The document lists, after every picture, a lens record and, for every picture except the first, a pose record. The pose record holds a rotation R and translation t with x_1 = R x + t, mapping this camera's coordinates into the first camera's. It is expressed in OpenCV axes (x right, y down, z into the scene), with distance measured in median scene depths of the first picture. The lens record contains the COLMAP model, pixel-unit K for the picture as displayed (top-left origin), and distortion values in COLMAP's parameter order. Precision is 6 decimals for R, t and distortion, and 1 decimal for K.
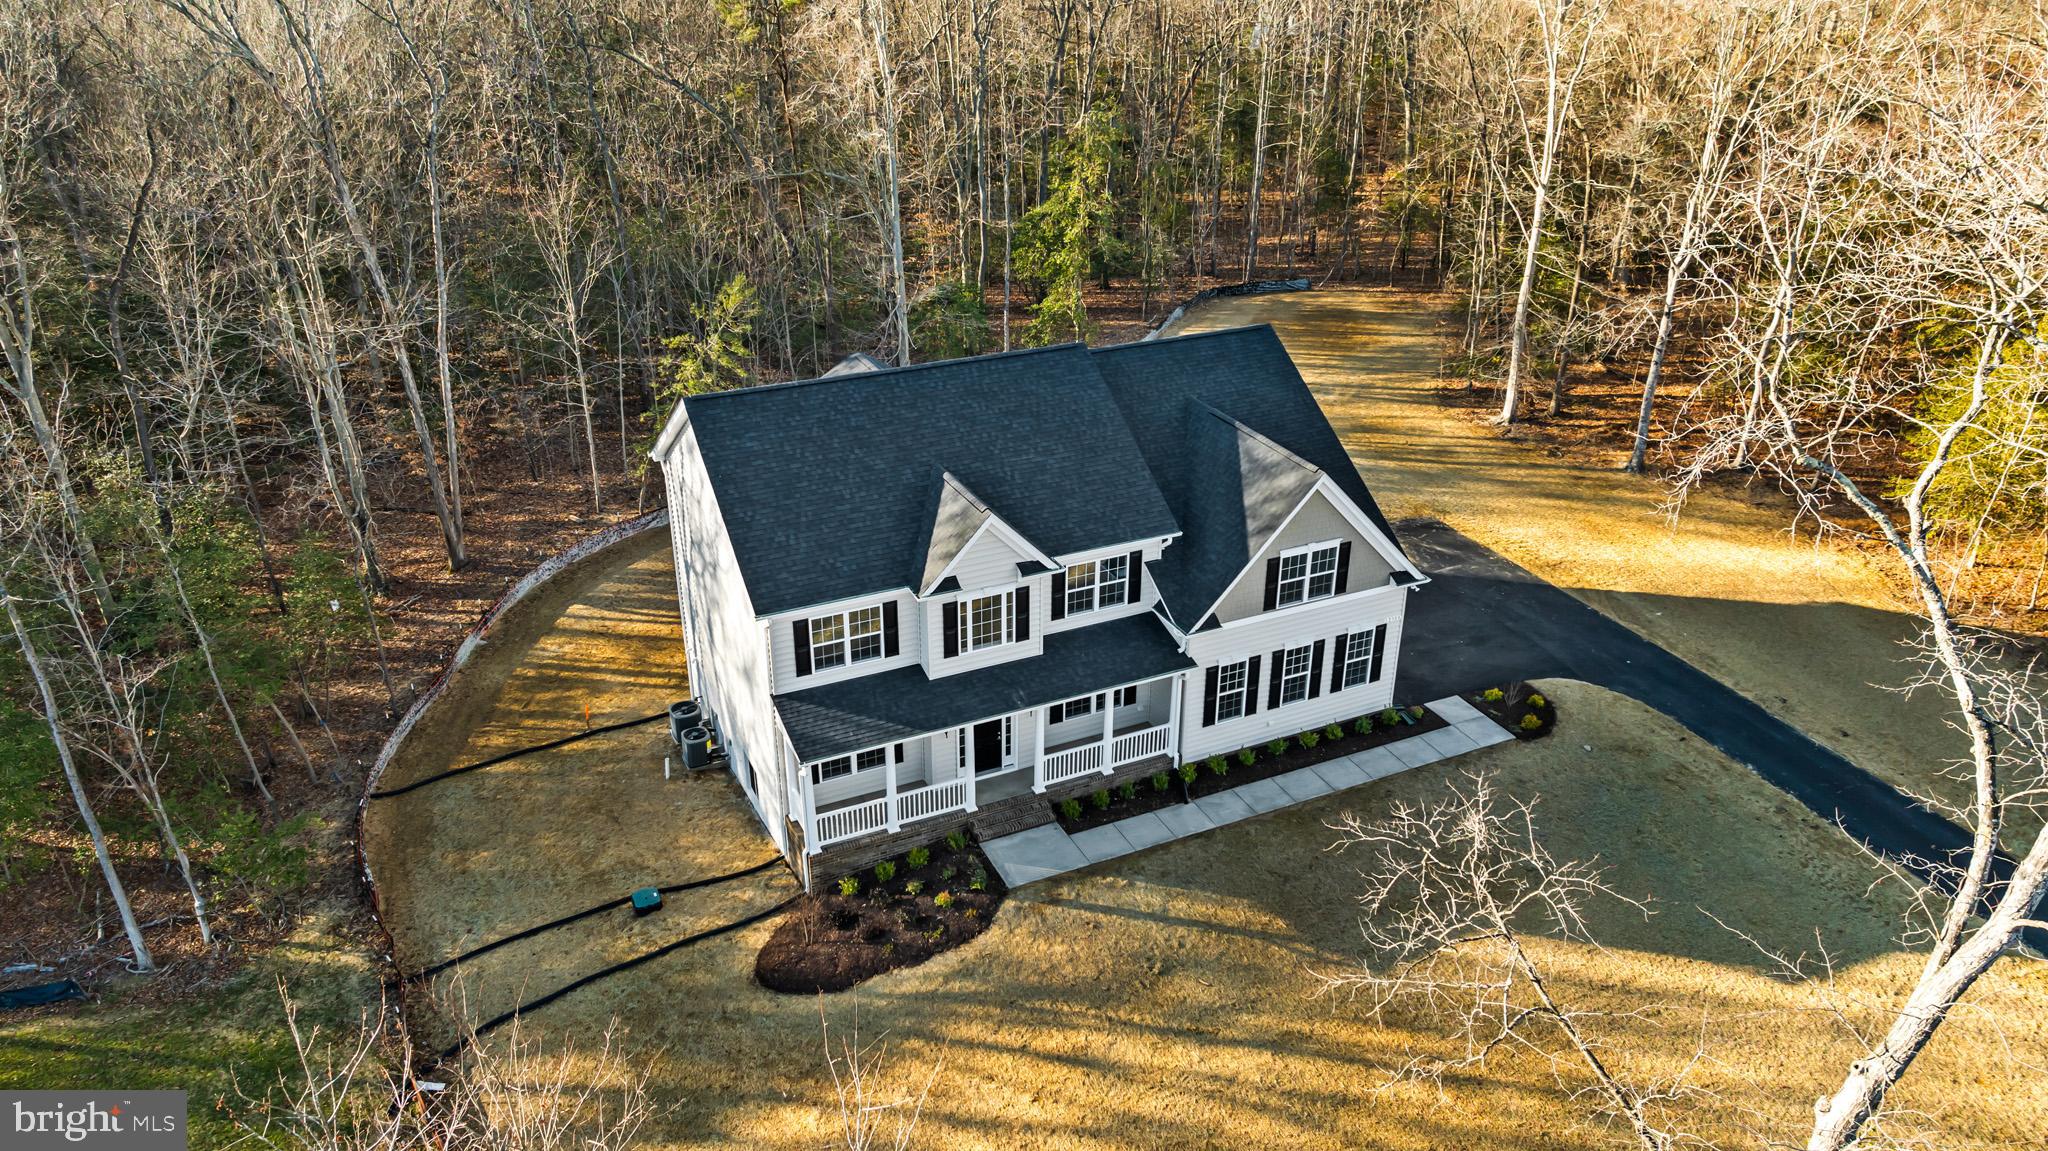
lens RADIAL K [[1453.2, 0, 1022.8], [0, 1453.2, 568.2], [0, 0, 1]] dist [-0.023057, 0.001365]
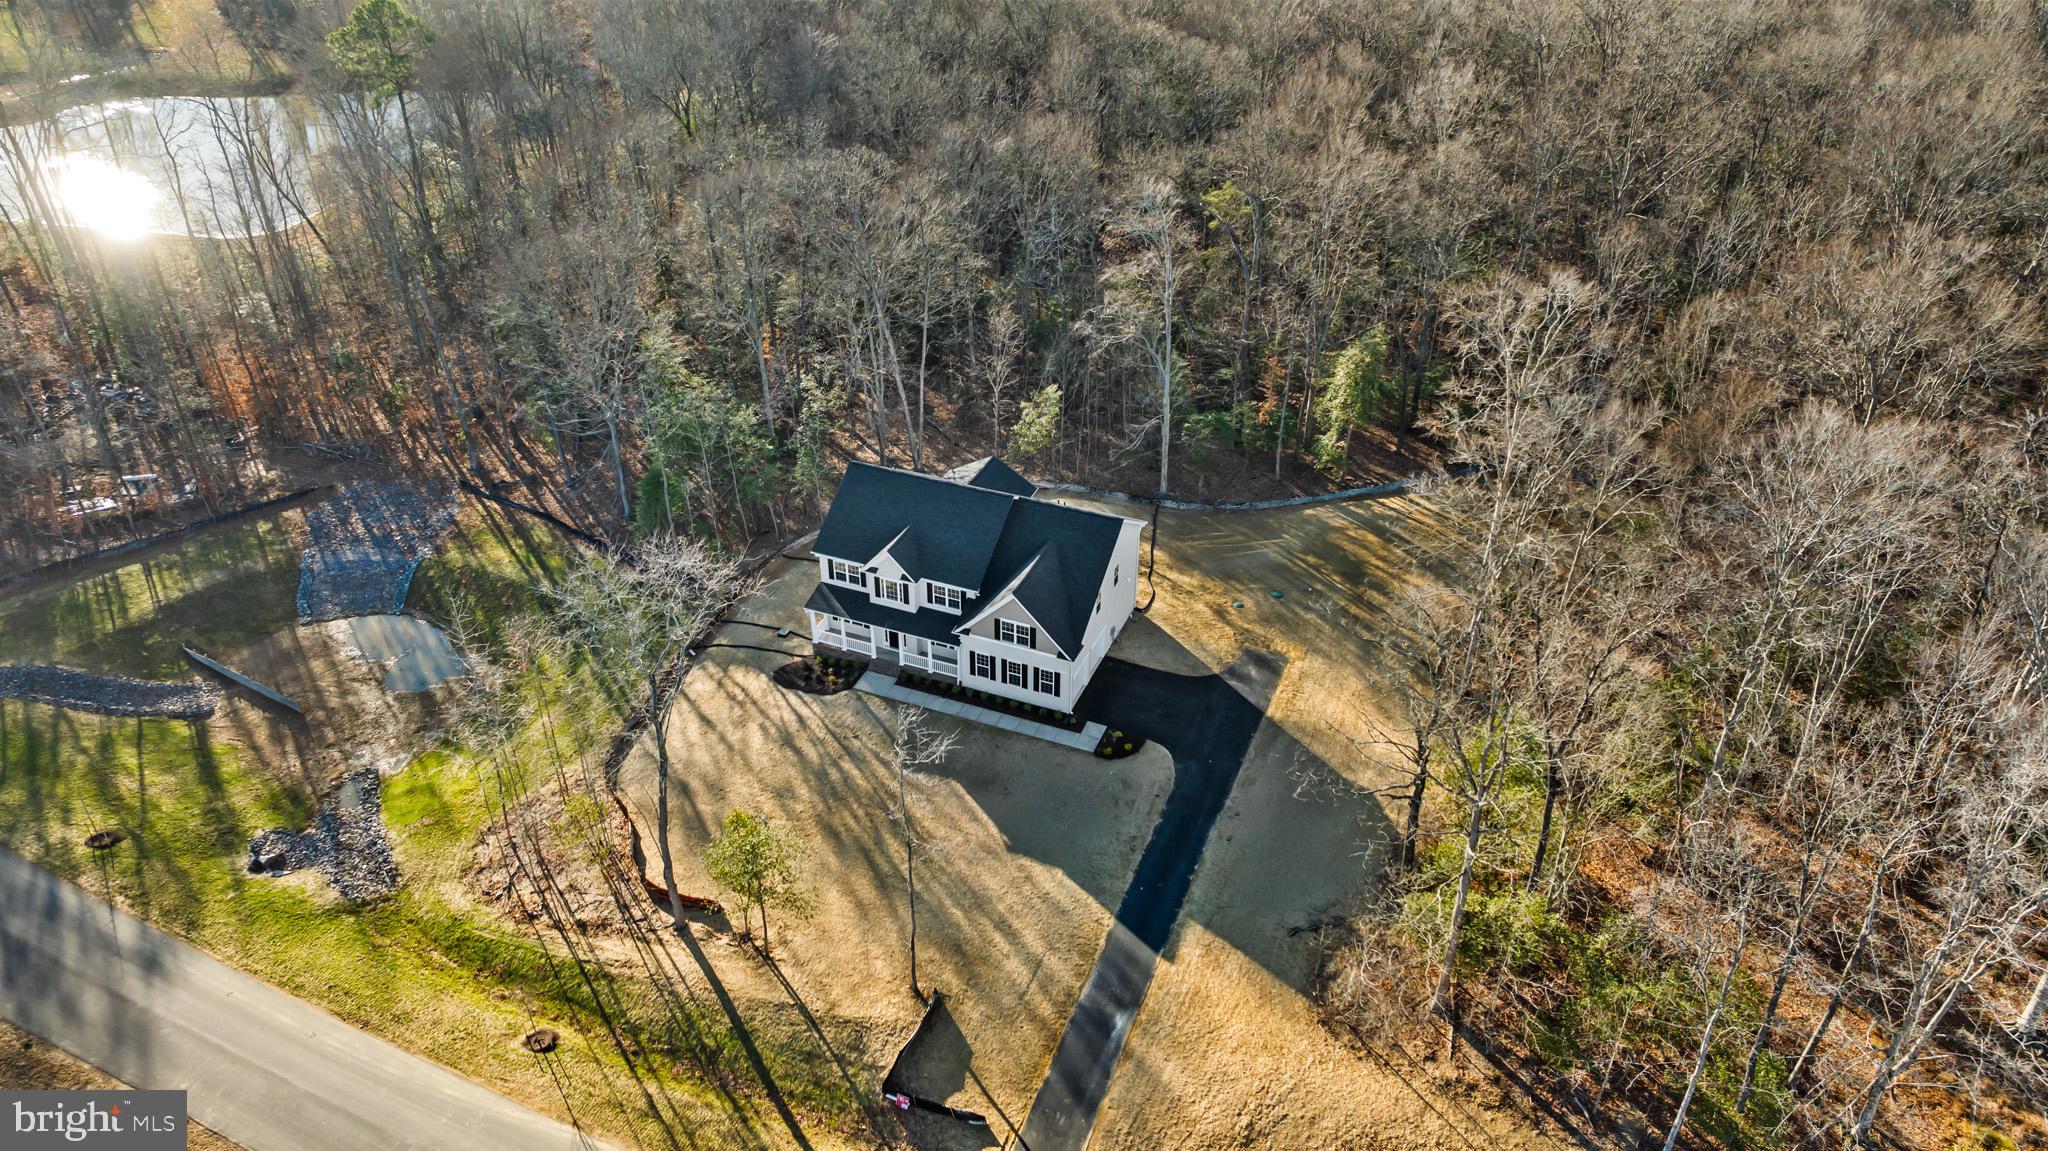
lens RADIAL K [[1453.2, 0, 1022.8], [0, 1453.2, 568.2], [0, 0, 1]] dist [-0.023057, 0.001365]
pose [[0.674899, 0.408322, -0.614642, 1.550897], [-0.325427, 0.912271, 0.248714, -0.651969], [0.662276, 0.032164, 0.748569, -0.671629]]
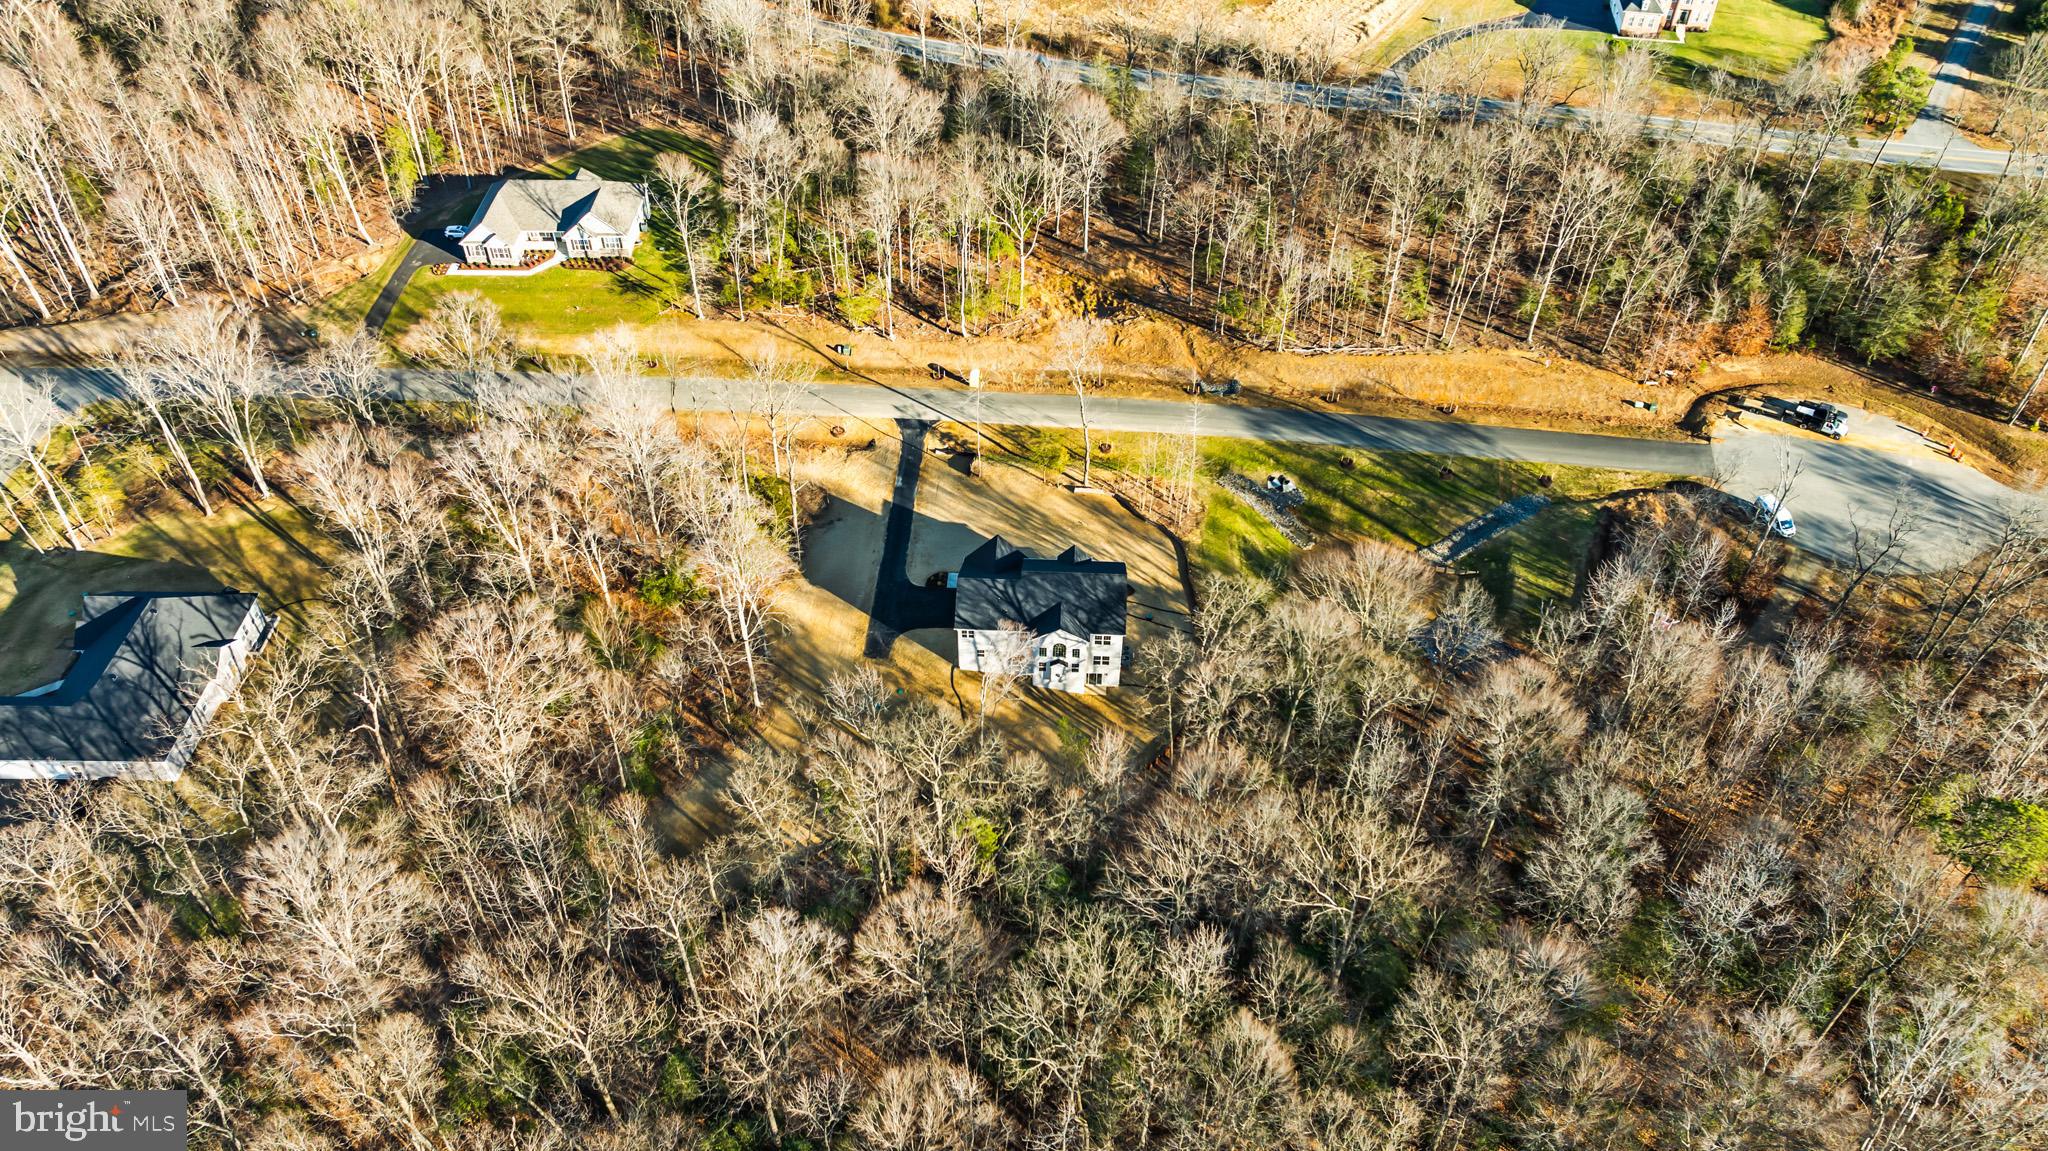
lens RADIAL K [[1453.2, 0, 1022.8], [0, 1453.2, 568.2], [0, 0, 1]] dist [-0.023057, 0.001365]
pose [[-0.885481, -0.326799, 0.330342, -1.315095], [0.197004, 0.379836, 0.903833, -3.898359], [-0.420848, 0.865406, -0.271956, 2.189640]]
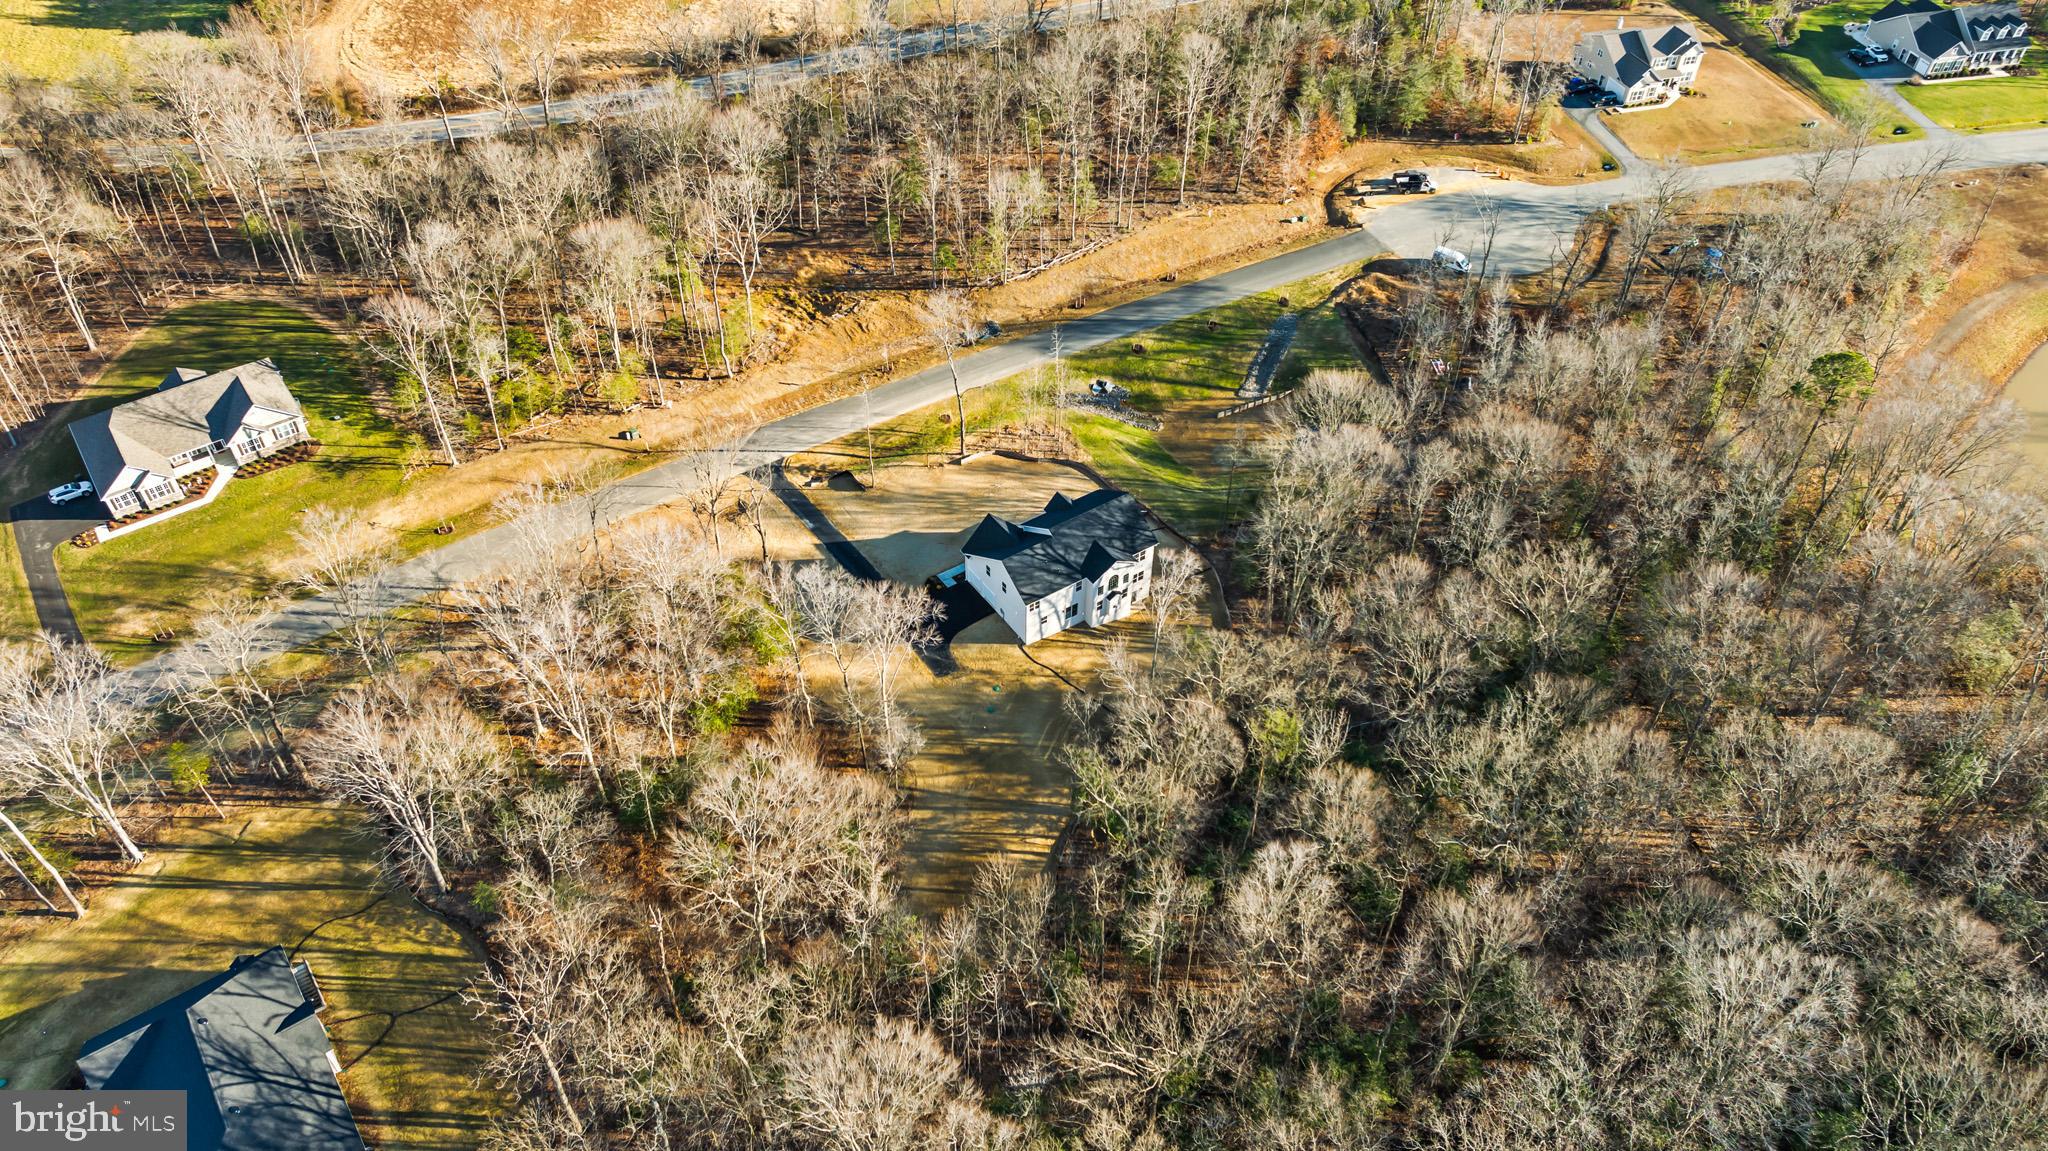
lens RADIAL K [[1453.2, 0, 1022.8], [0, 1453.2, 568.2], [0, 0, 1]] dist [-0.023057, 0.001365]
pose [[-0.986977, 0.100981, -0.125221, 0.662400], [-0.082558, 0.350121, 0.933059, -4.073933], [0.138063, 0.931245, -0.337225, 2.599365]]
